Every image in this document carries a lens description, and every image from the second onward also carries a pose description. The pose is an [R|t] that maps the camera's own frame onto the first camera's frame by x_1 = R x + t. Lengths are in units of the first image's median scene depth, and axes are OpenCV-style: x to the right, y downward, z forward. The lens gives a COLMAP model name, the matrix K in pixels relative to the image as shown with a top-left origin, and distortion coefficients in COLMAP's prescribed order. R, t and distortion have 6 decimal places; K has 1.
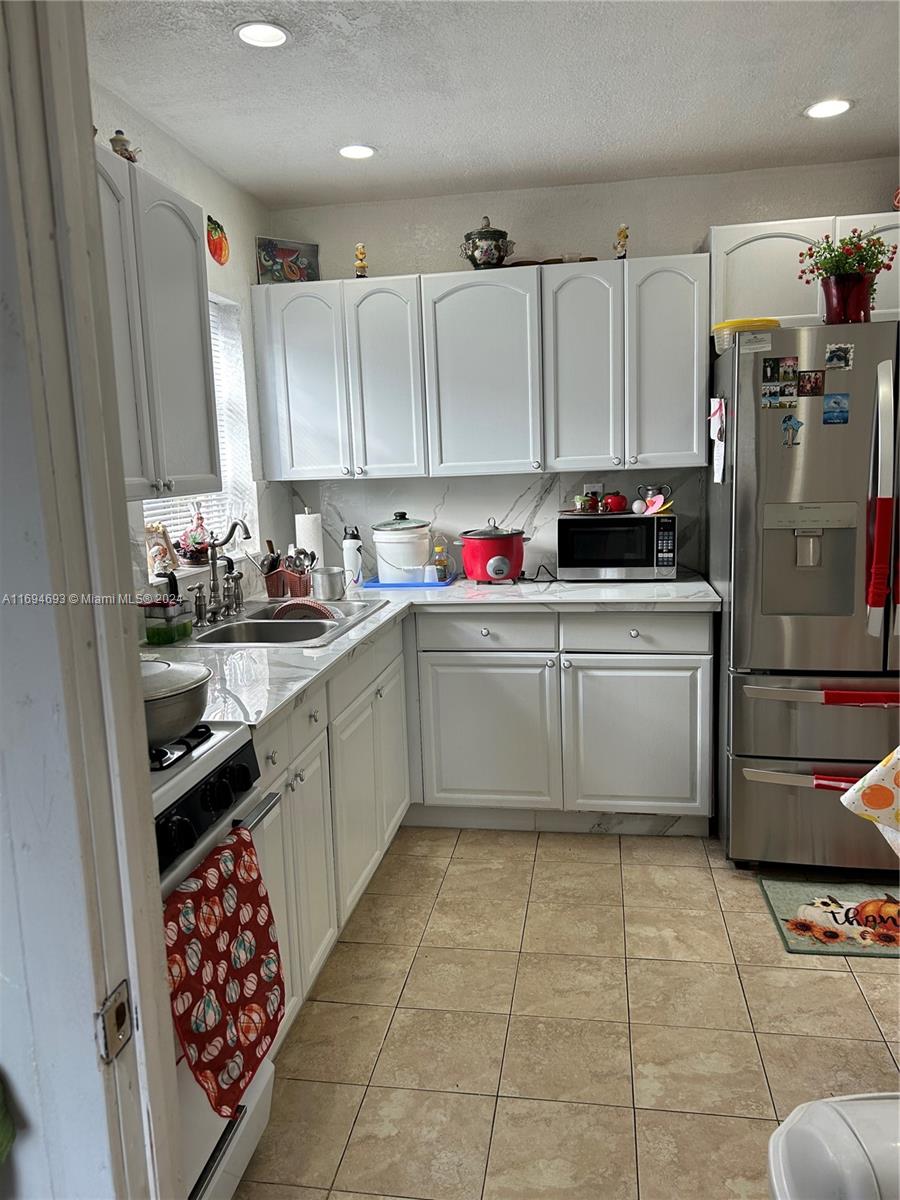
lens RADIAL K [[898.7, 0, 443.5], [0, 898.7, 596.6], [0, 0, 1]] dist [0.047340, -0.054059]
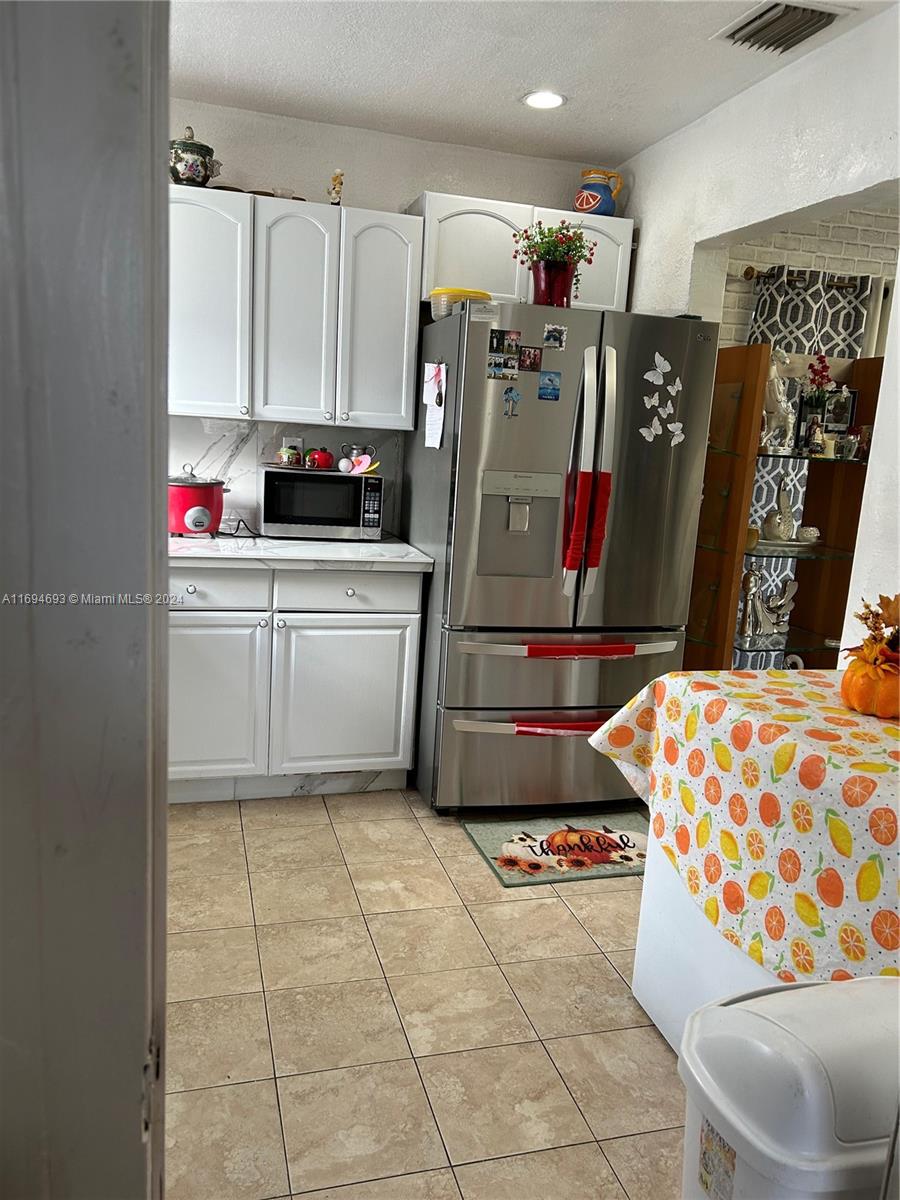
lens RADIAL K [[898.7, 0, 445.9], [0, 898.7, 600.3], [0, 0, 1]] dist [0.047340, -0.054059]
pose [[0.898053, 0.008838, 0.439799, -0.134867], [-0.026390, 0.999080, 0.033811, 0.014261], [-0.439095, -0.041970, 0.897460, 0.068951]]
